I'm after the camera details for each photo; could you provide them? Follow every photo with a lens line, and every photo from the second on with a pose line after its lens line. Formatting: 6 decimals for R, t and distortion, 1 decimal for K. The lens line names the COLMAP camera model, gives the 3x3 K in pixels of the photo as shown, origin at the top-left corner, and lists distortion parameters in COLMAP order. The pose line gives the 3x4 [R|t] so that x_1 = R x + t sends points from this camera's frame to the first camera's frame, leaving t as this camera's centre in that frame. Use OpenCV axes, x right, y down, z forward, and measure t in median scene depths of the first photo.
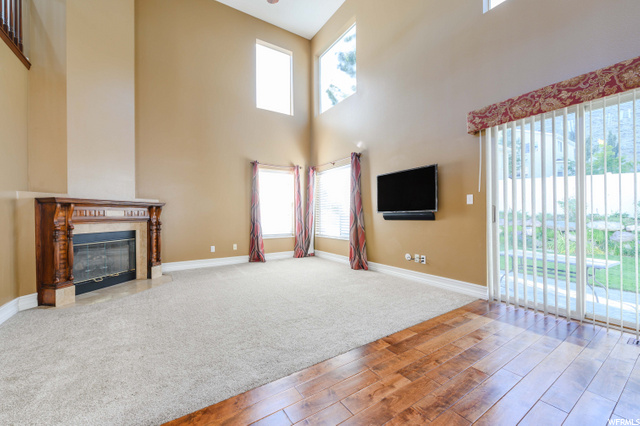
lens RADIAL K [[256.0, 0, 316.4], [0, 256.0, 216.0], [0, 0, 1]] dist [-0.004468, -0.001354]
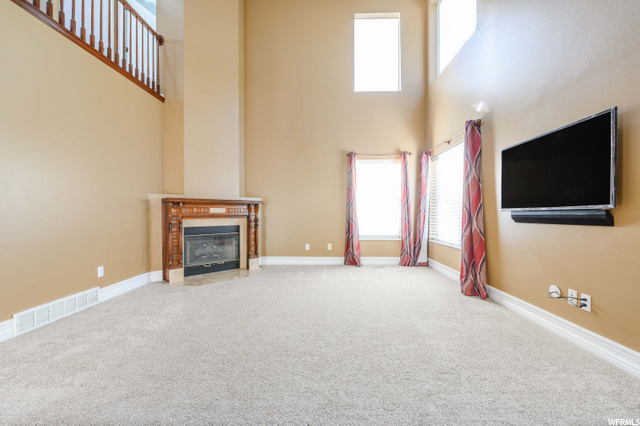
lens RADIAL K [[260.4, 0, 319.6], [0, 260.4, 214.9], [0, 0, 1]] dist [-0.008435, -0.001538]
pose [[0.824353, 0.011702, -0.565955, 0.256047], [-0.008203, 0.999928, 0.008727, -0.003935], [0.566016, -0.002551, 0.824390, 0.263105]]
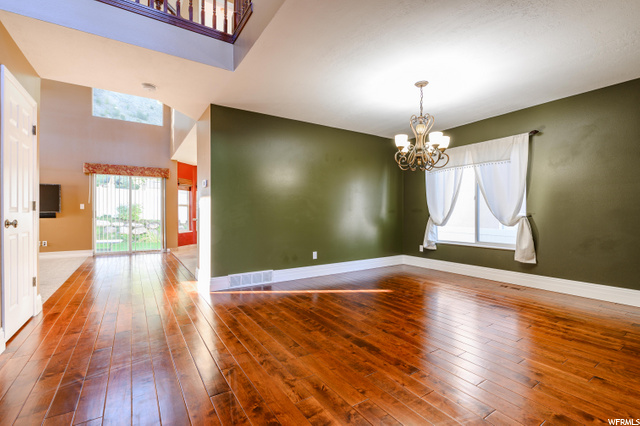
lens RADIAL K [[294.1, 0, 319.0], [0, 294.1, 214.8], [0, 0, 1]] dist [-0.001756, -0.000143]
pose [[0.005302, 0.008664, 0.999948, -1.268127], [0.000323, 0.999962, -0.008666, 0.011854], [-0.999986, 0.000369, 0.005299, -0.620547]]
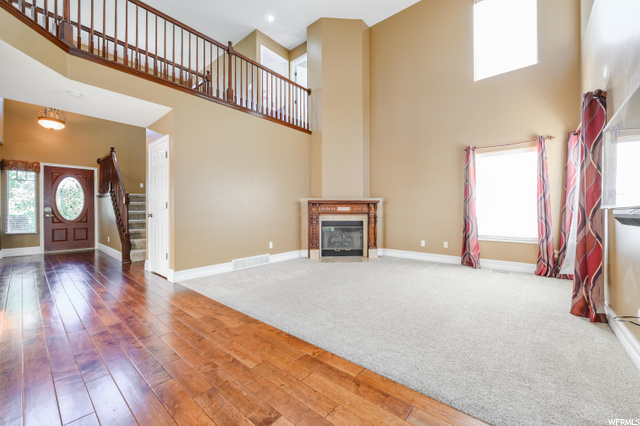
lens RADIAL K [[256.0, 0, 318.0], [0, 256.0, 212.1], [0, 0, 1]] dist [-0.004468, -0.001354]
pose [[0.278592, 0.013555, -0.960314, 0.602362], [-0.005910, 0.999906, 0.012400, -0.008460], [0.960391, 0.002221, 0.278645, 0.397196]]
